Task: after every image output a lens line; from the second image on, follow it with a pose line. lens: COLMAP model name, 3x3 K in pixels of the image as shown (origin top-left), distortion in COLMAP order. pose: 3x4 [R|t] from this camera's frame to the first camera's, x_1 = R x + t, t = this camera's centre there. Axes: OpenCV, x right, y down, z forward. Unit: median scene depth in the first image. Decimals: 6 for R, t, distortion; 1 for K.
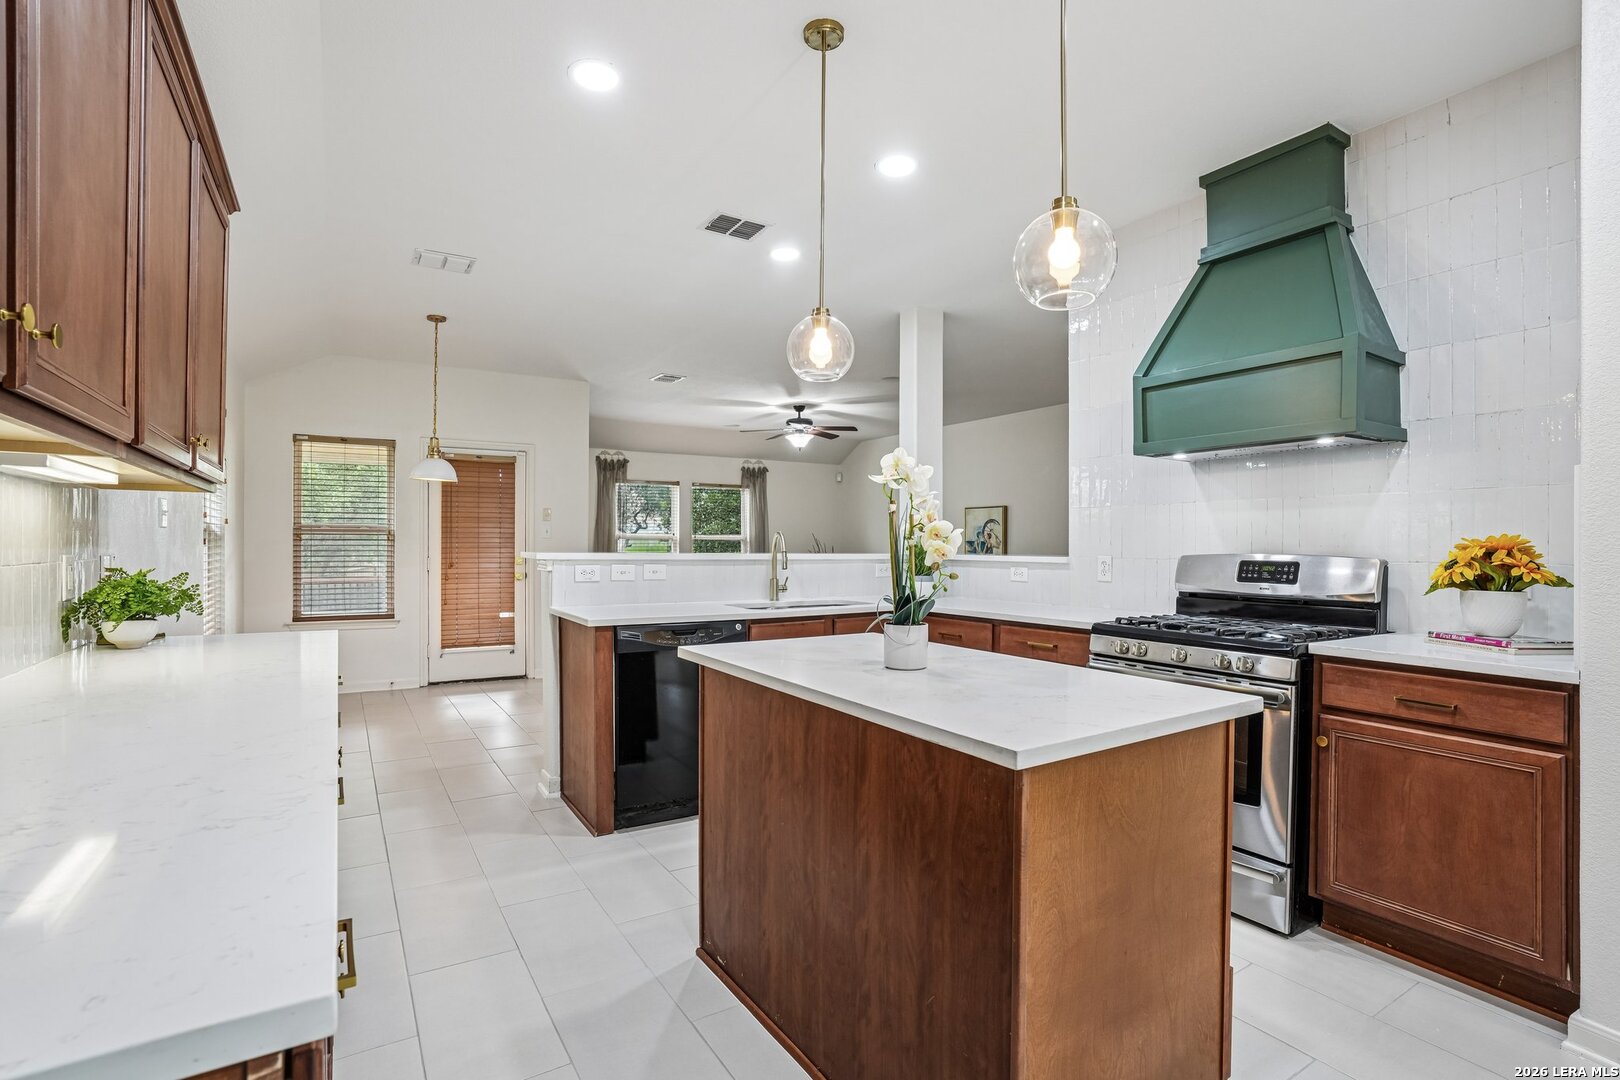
lens RADIAL K [[751.5, 0, 810.4], [0, 751.5, 545.3], [0, 0, 1]] dist [-0.031346, 0.006075]
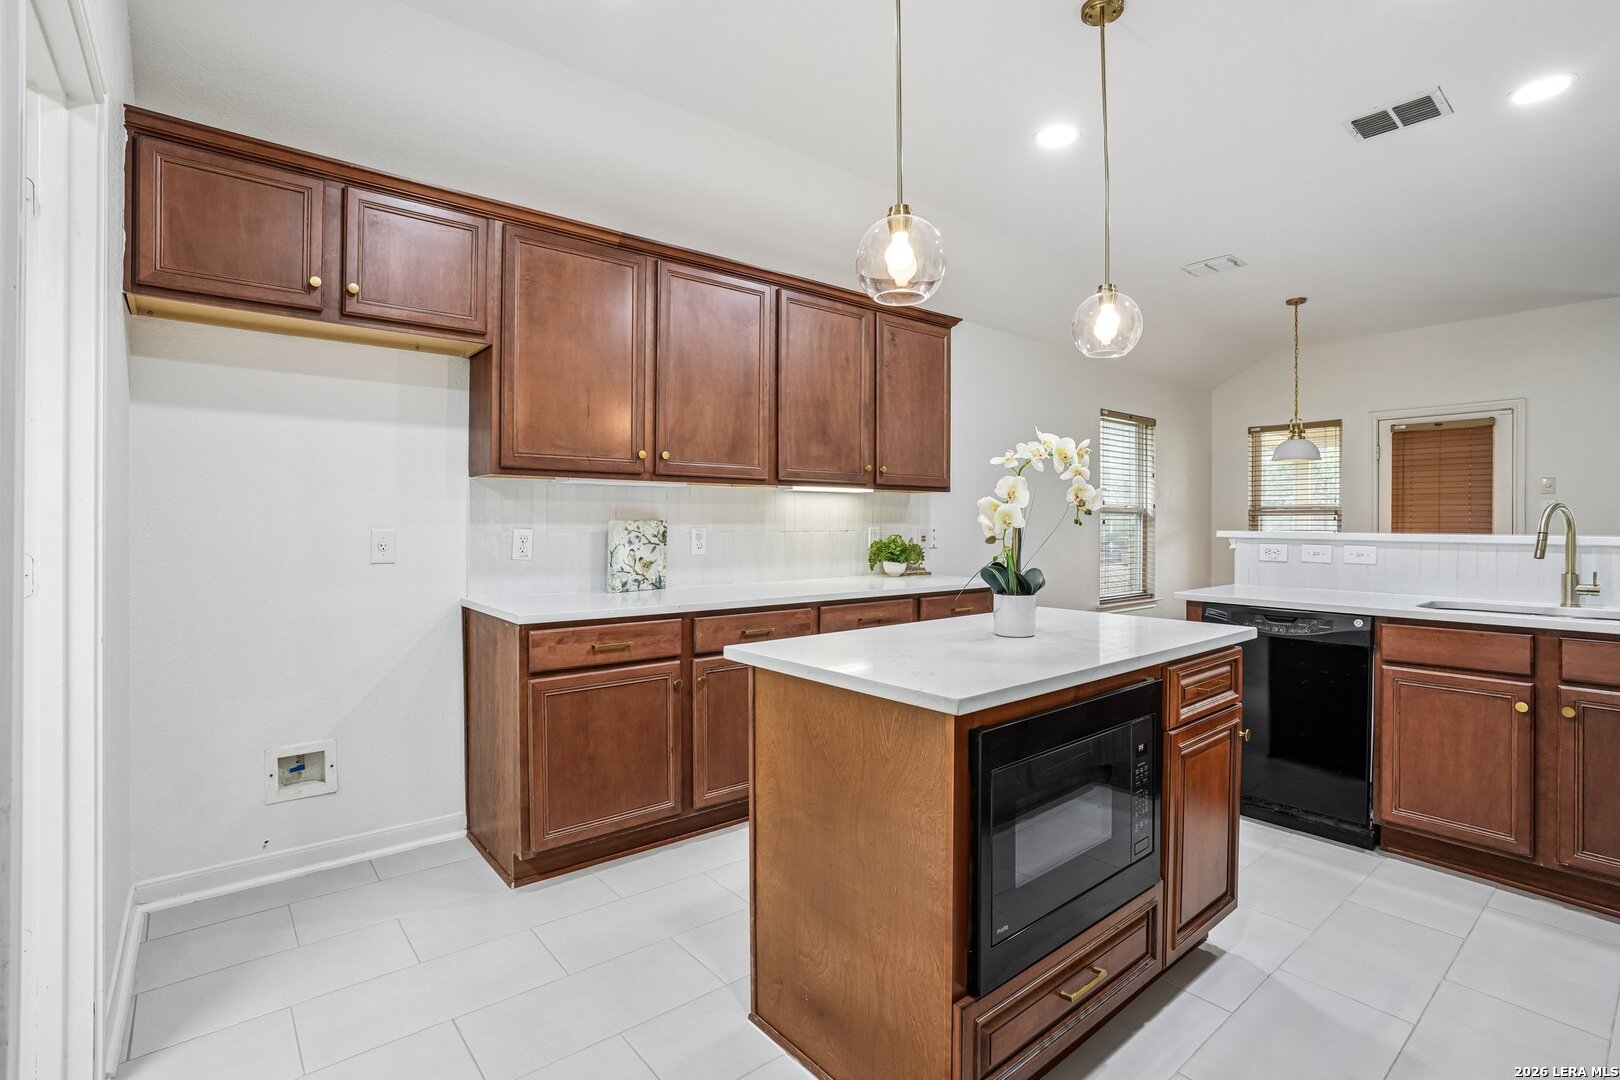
lens RADIAL K [[751.5, 0, 815.0], [0, 751.5, 525.4], [0, 0, 1]] dist [-0.031346, 0.006075]
pose [[0.143950, 0.000729, -0.989585, 0.579672], [-0.003566, 0.999994, 0.000218, 0.004417], [0.989579, 0.003498, 0.143952, 0.293856]]
